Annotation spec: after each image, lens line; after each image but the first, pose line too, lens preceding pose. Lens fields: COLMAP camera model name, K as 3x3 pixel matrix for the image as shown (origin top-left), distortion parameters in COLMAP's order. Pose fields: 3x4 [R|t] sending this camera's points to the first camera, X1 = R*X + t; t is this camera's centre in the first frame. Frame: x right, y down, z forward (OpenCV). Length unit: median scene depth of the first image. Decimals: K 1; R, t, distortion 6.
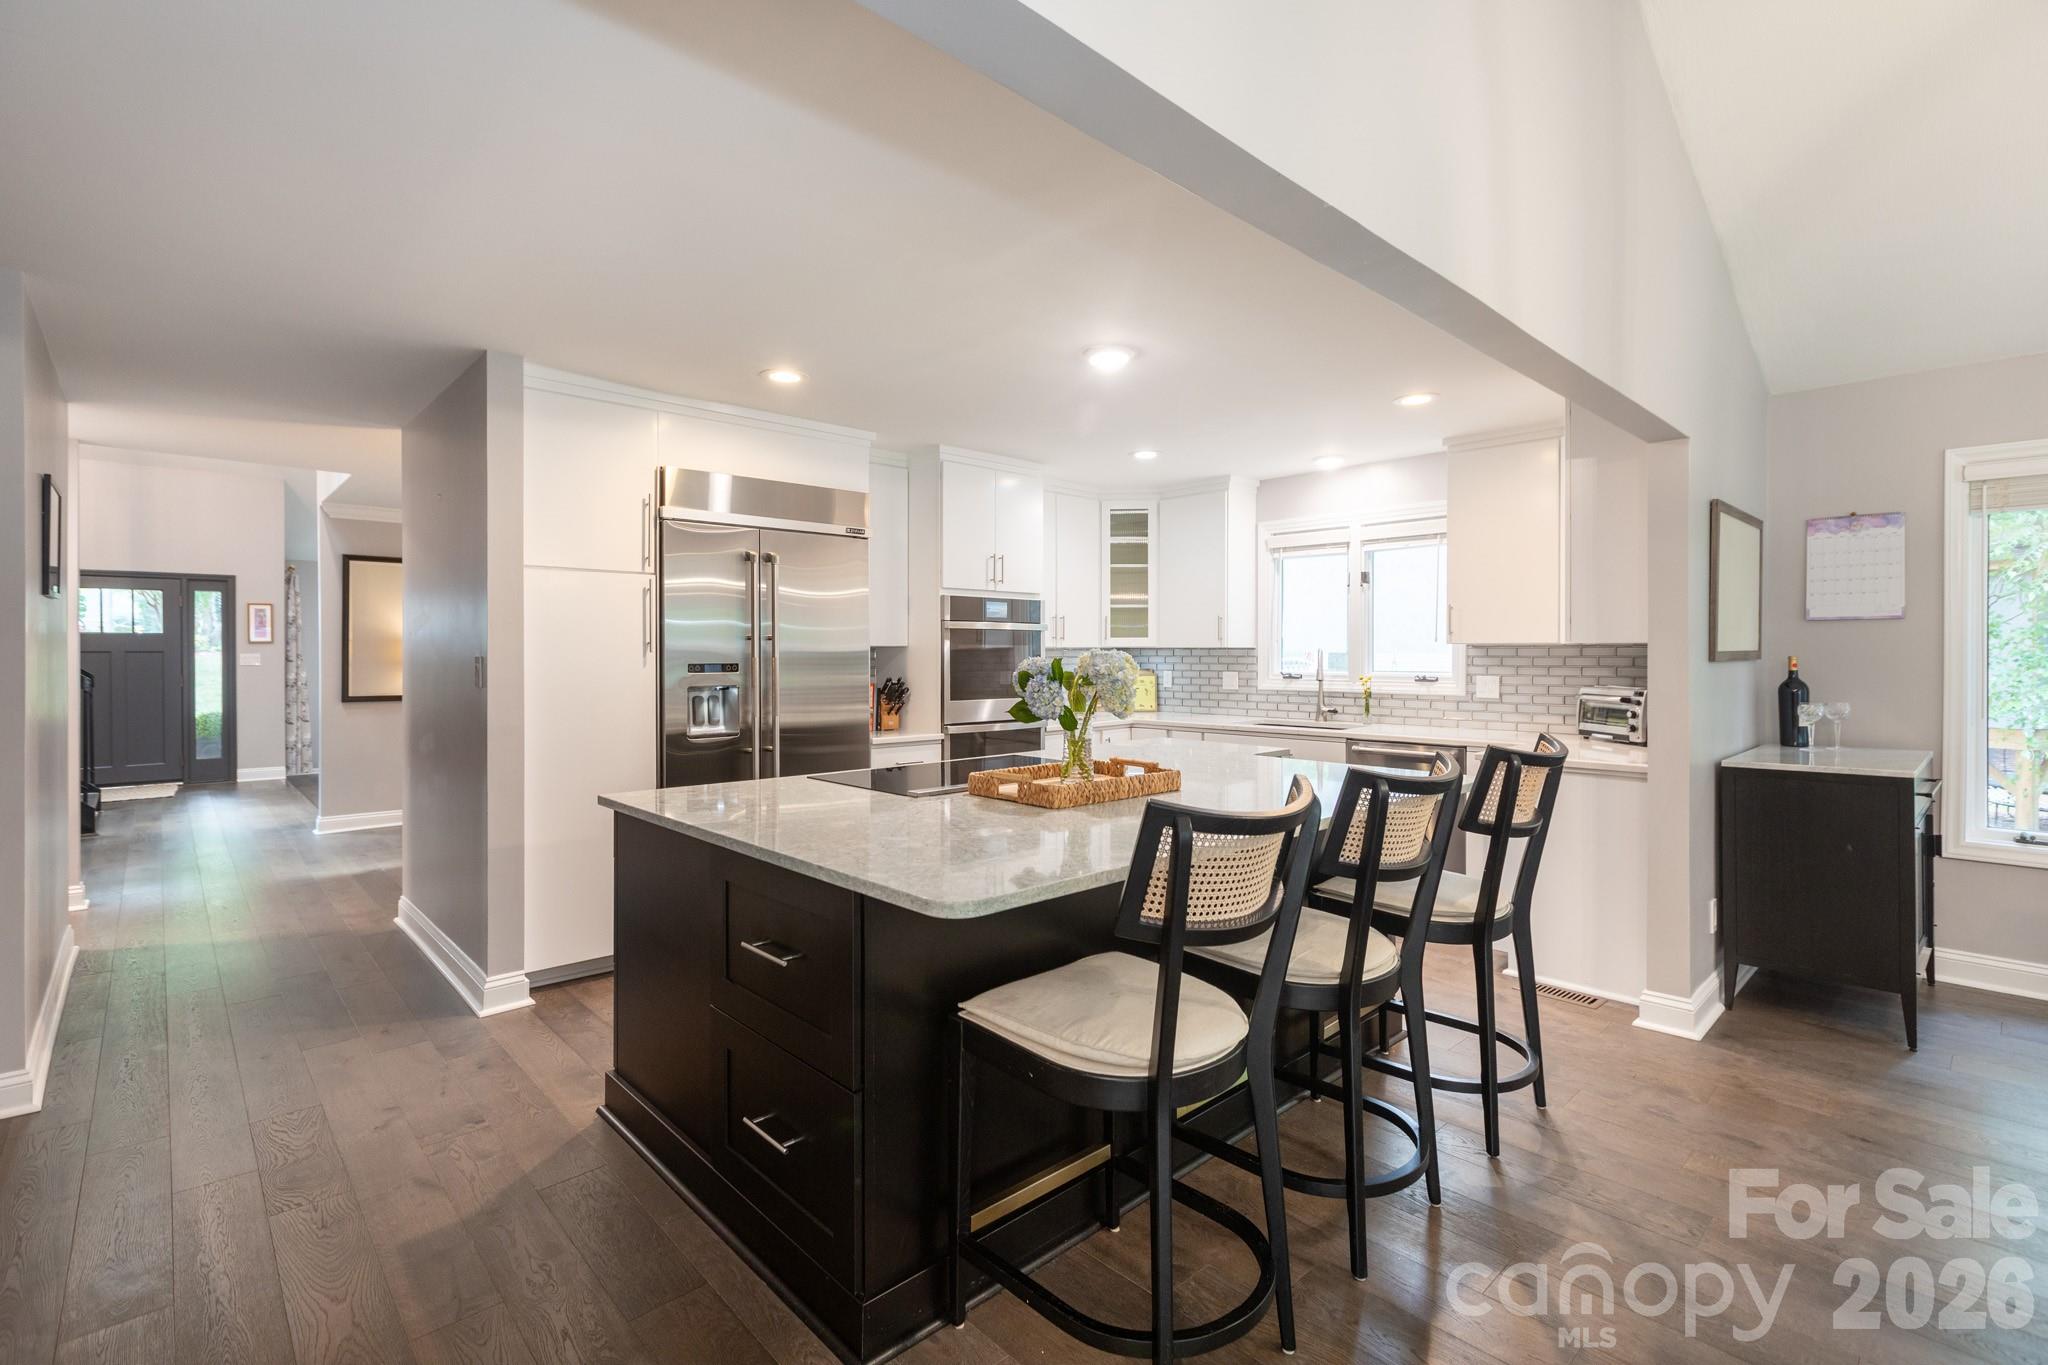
lens RADIAL K [[930.5, 0, 1013.4], [0, 930.5, 653.0], [0, 0, 1]] dist [0.006825, -0.002891]
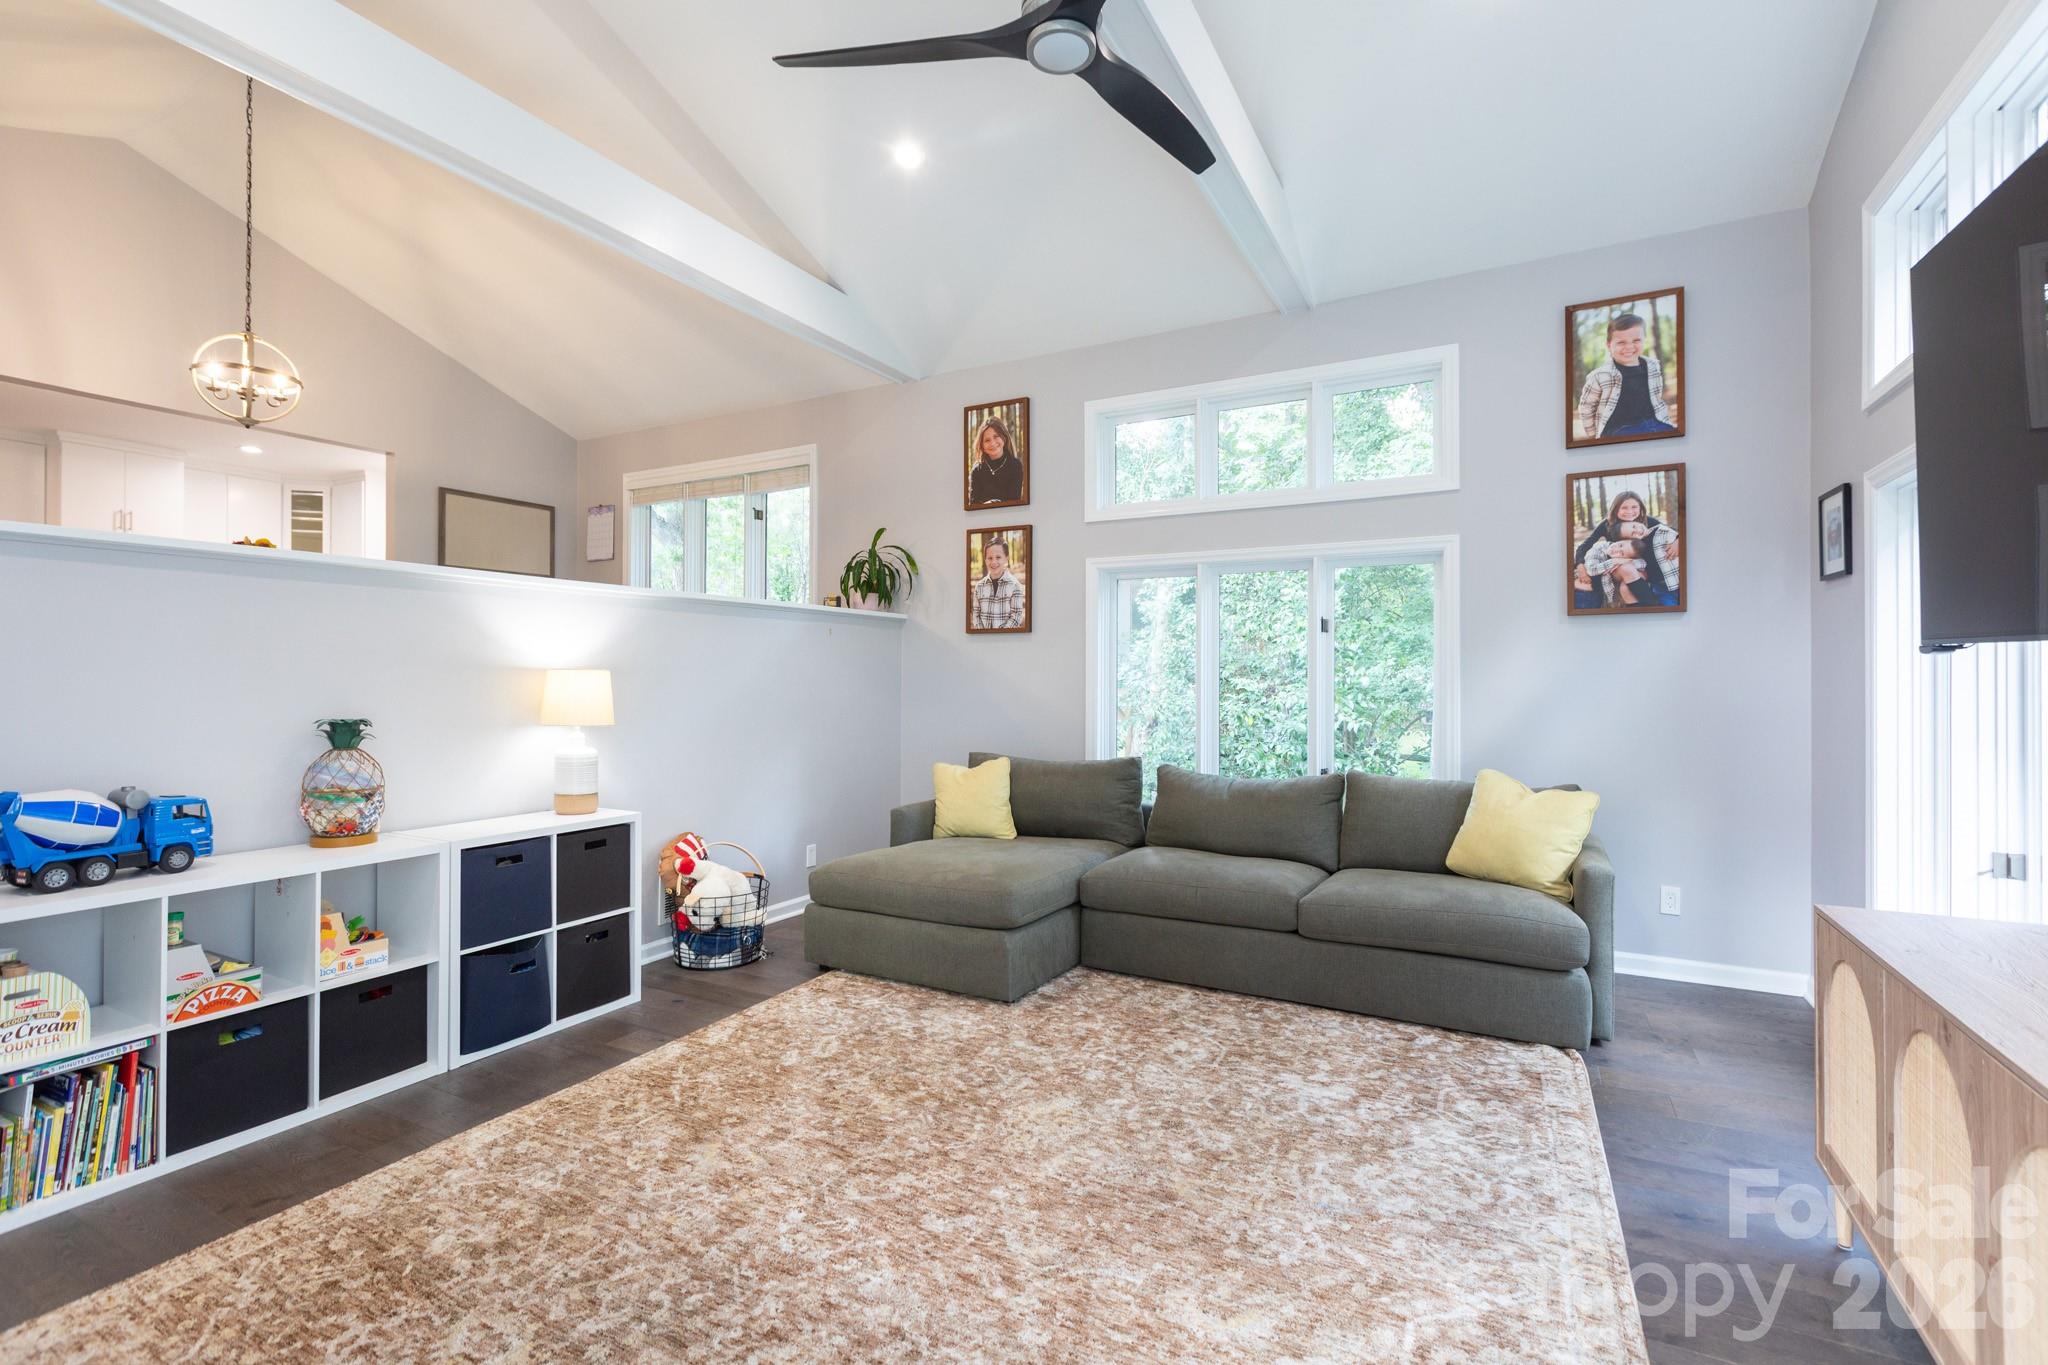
lens RADIAL K [[930.5, 0, 998.3], [0, 930.5, 670.1], [0, 0, 1]] dist [0.006825, -0.002891]
pose [[0.948894, 0.001925, 0.315589, 0.849993], [-0.000020, 0.999982, -0.006039, 0.159965], [-0.315595, 0.005724, 0.948877, -0.847585]]
